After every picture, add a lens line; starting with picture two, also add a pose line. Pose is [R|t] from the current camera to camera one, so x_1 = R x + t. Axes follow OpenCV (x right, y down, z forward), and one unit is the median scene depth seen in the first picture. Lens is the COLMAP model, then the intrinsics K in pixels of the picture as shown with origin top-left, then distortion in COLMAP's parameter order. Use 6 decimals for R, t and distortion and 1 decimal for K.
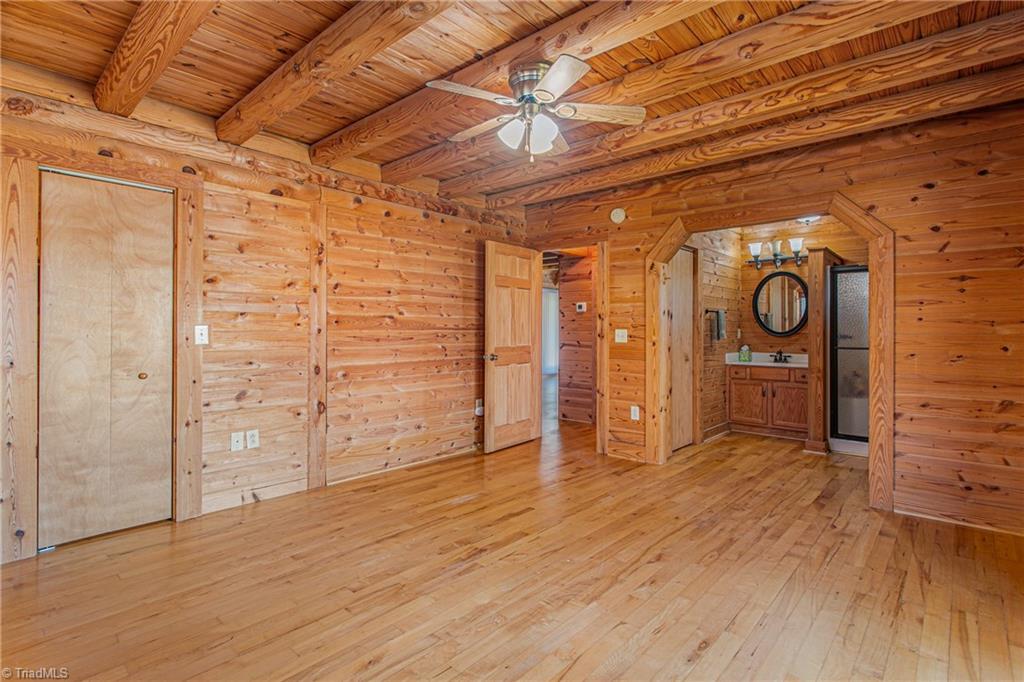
lens RADIAL K [[500.8, 0, 511.5], [0, 500.8, 326.8], [0, 0, 1]] dist [-0.000033, 0.000010]
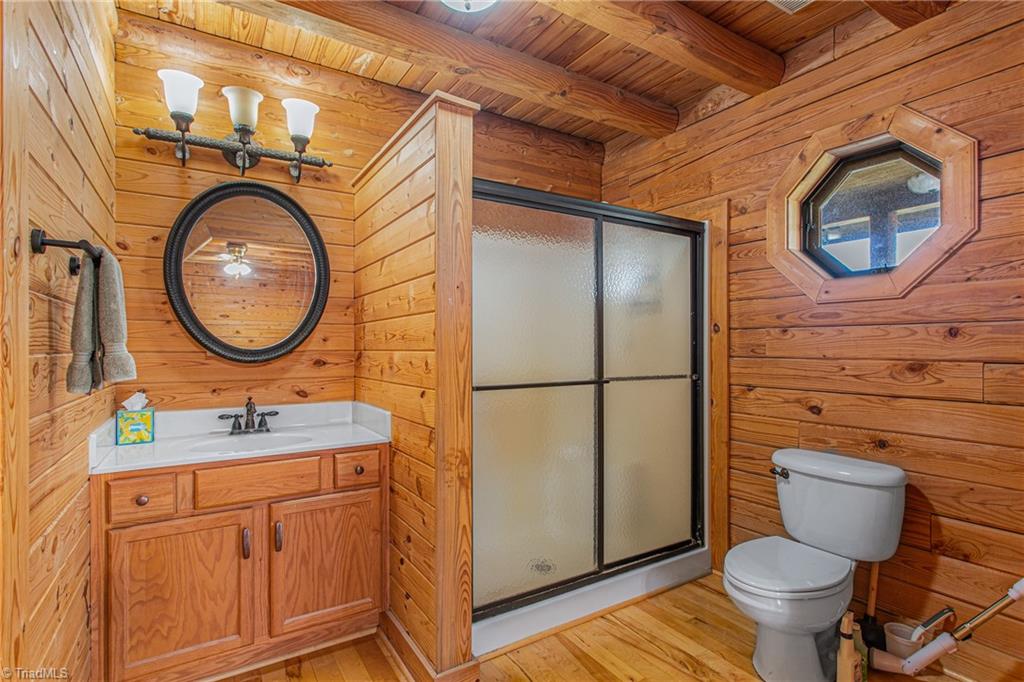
lens RADIAL K [[498.0, 0, 511.7], [0, 498.0, 344.5], [0, 0, 1]] dist [-0.000741, 0.000020]
pose [[0.268372, 0.000181, 0.963315, 0.241691], [0.000385, 1.000000, -0.000295, 0.006930], [-0.963315, 0.000450, 0.268372, 0.727759]]
